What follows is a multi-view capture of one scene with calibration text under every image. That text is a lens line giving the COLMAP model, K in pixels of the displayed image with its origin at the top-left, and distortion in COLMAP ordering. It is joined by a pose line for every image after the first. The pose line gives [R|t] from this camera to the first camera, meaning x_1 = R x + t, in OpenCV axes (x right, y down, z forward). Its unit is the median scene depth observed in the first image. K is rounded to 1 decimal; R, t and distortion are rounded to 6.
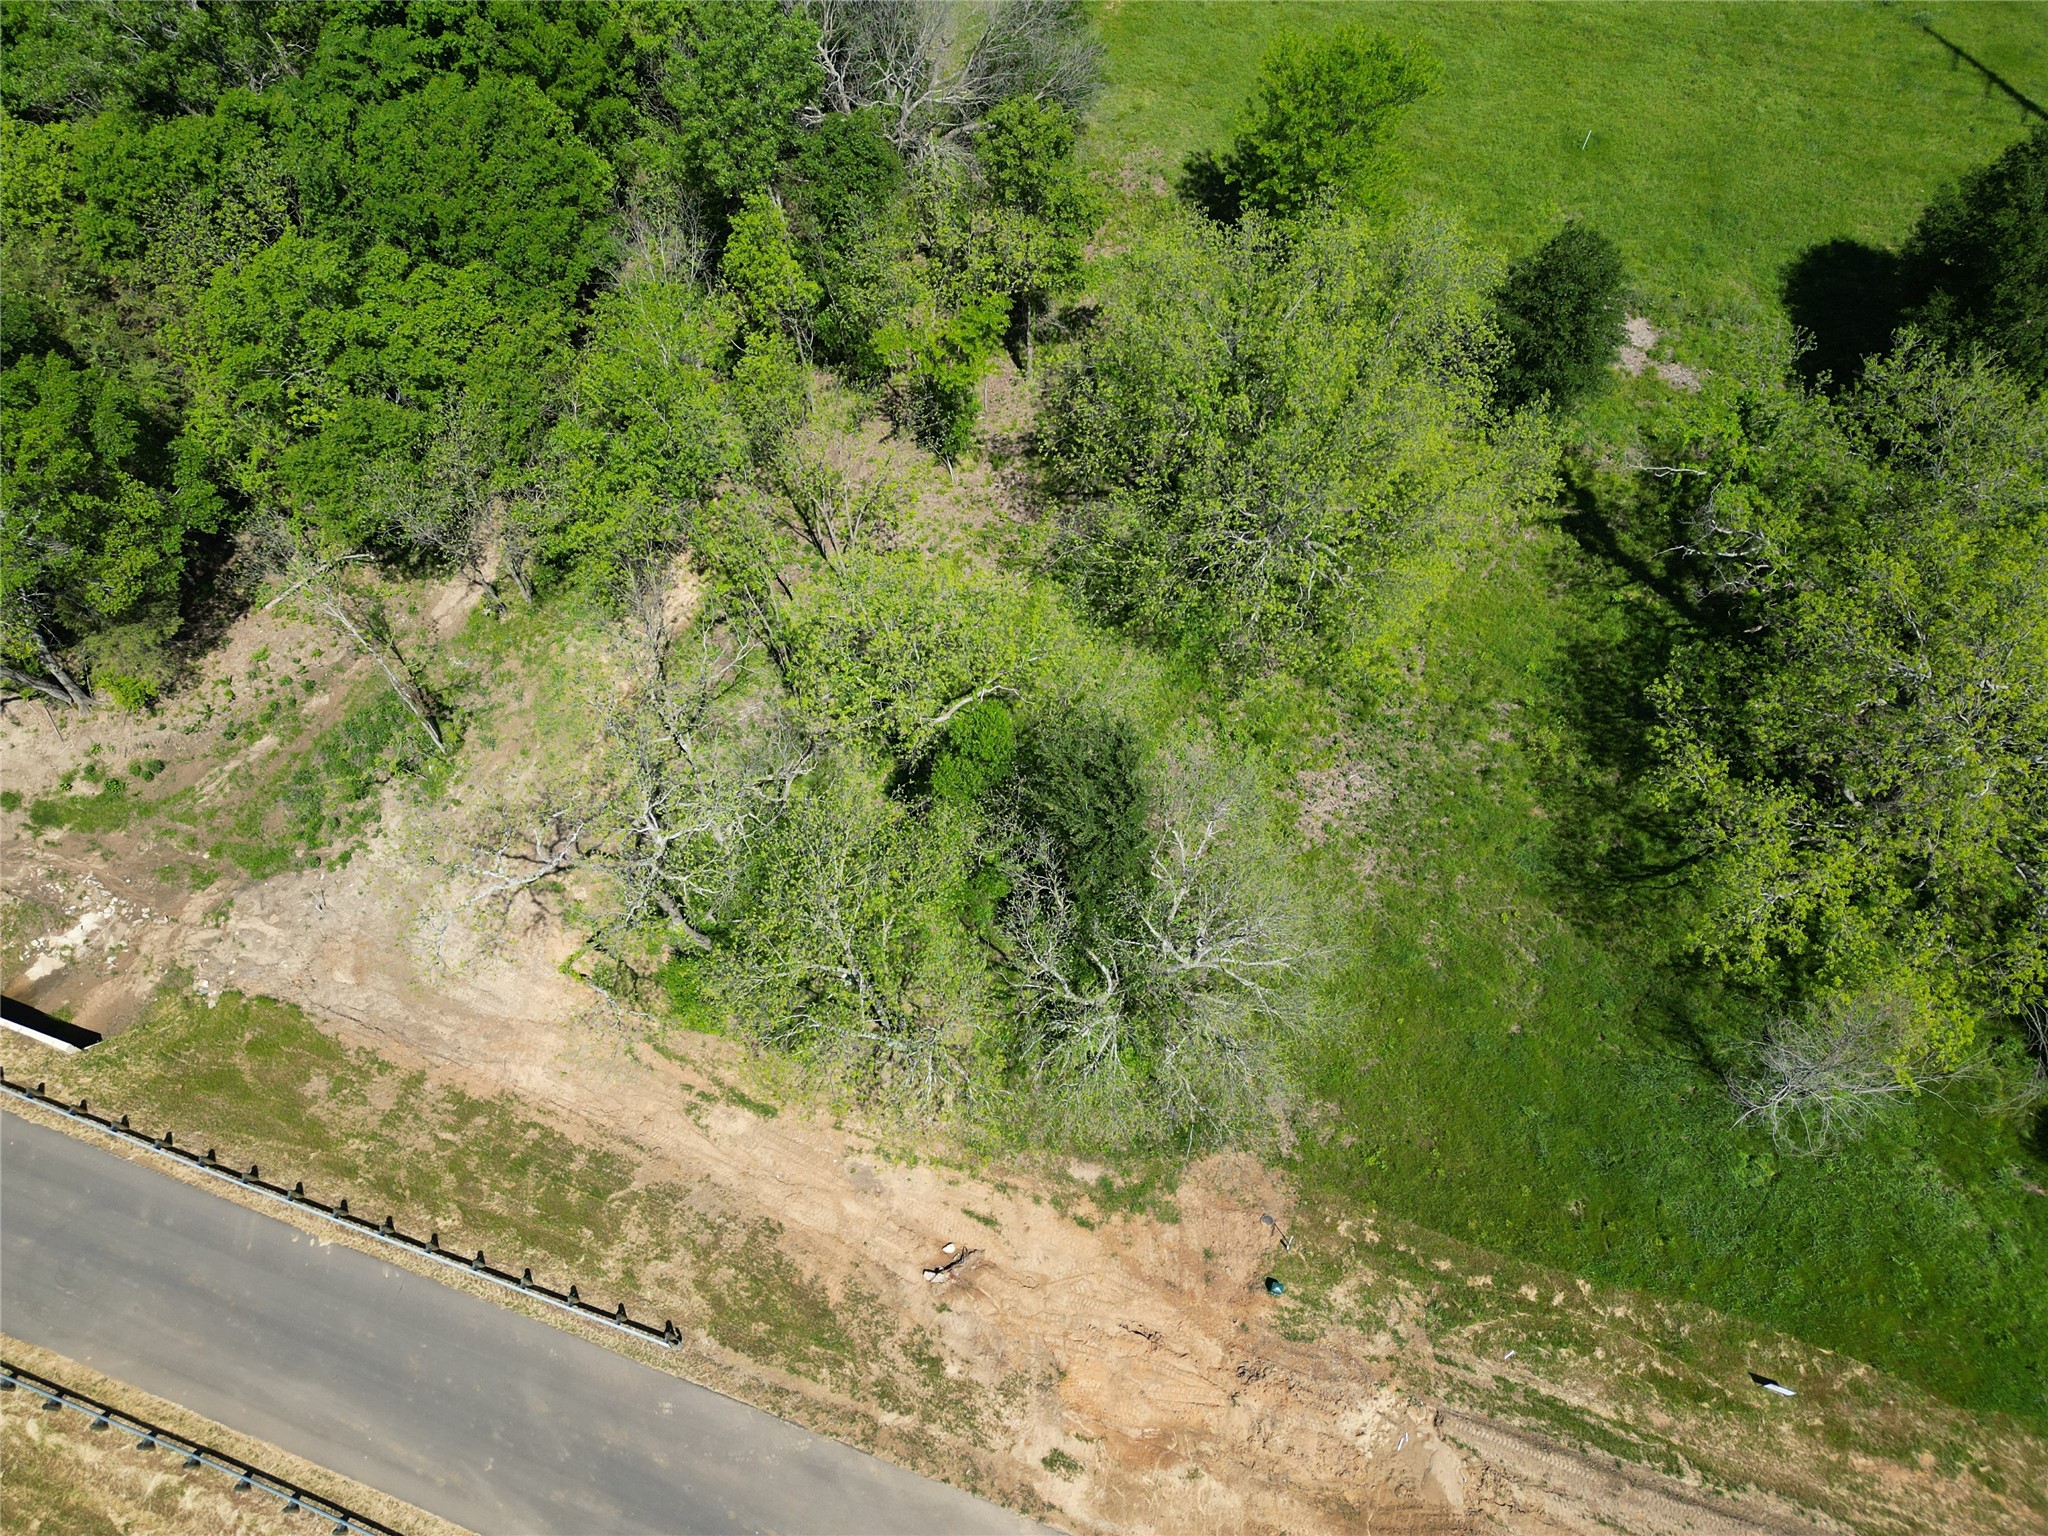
lens RADIAL K [[1436.8, 0, 1018.5], [0, 1436.8, 770.1], [0, 0, 1]] dist [0.069448, -0.065903]
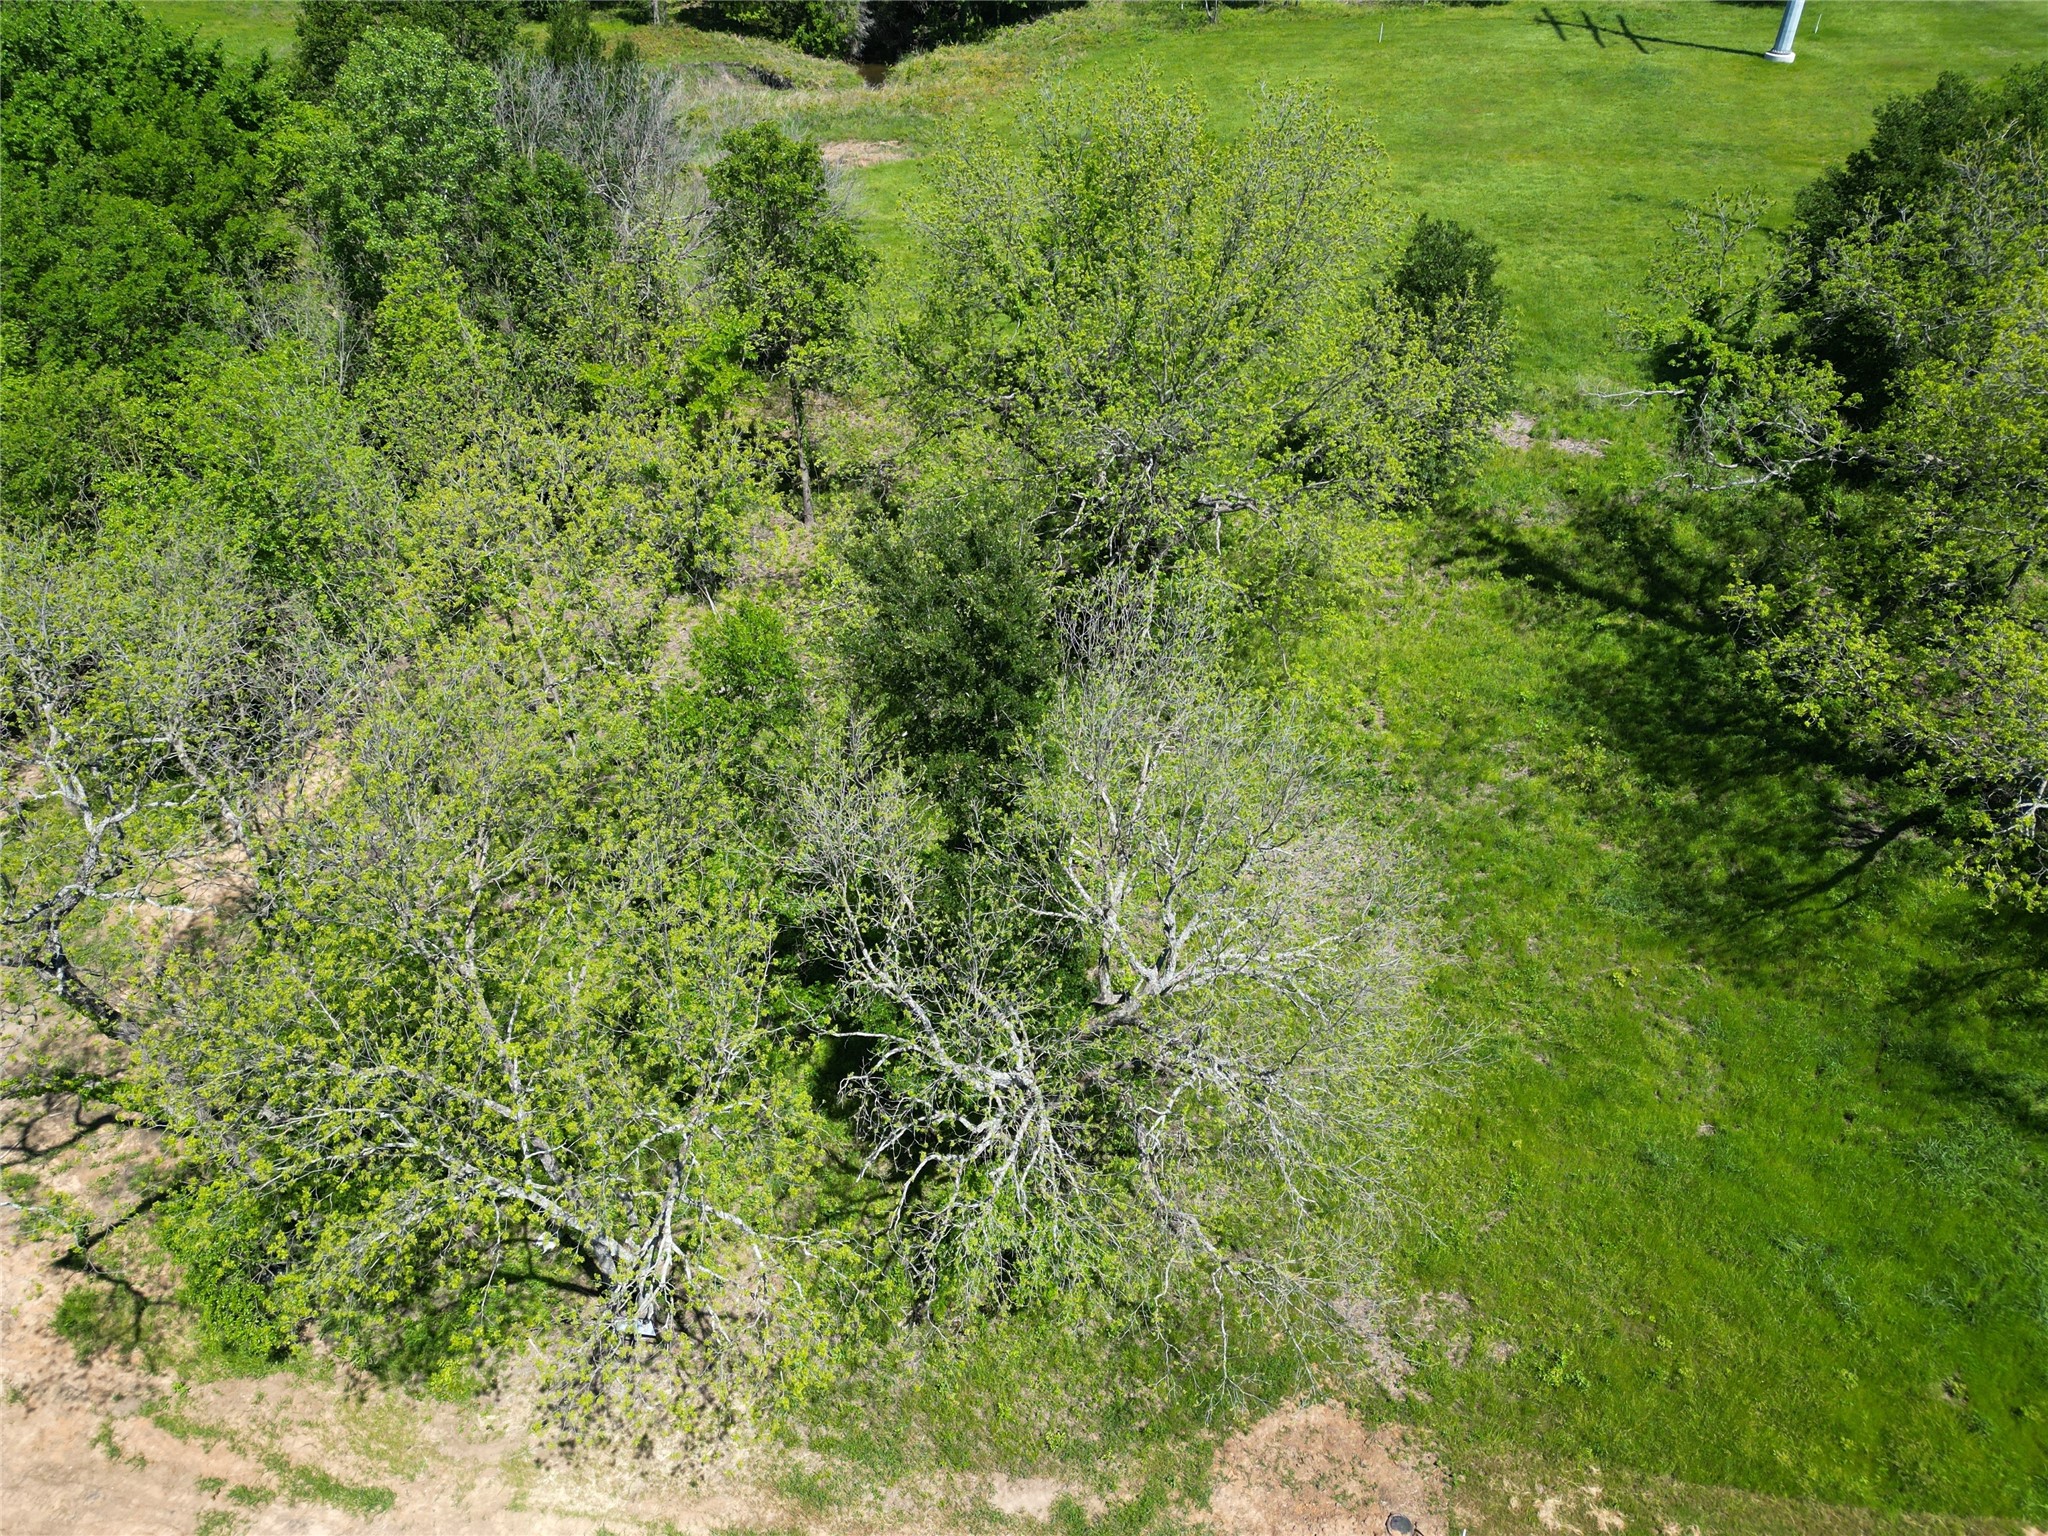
lens RADIAL K [[1436.8, 0, 1026.1], [0, 1436.8, 769.8], [0, 0, 1]] dist [0.069448, -0.065903]
pose [[0.985300, -0.106682, 0.133426, 0.005973], [0.150062, 0.913747, -0.377556, 0.224040], [-0.081640, 0.392028, 0.916324, 0.414338]]
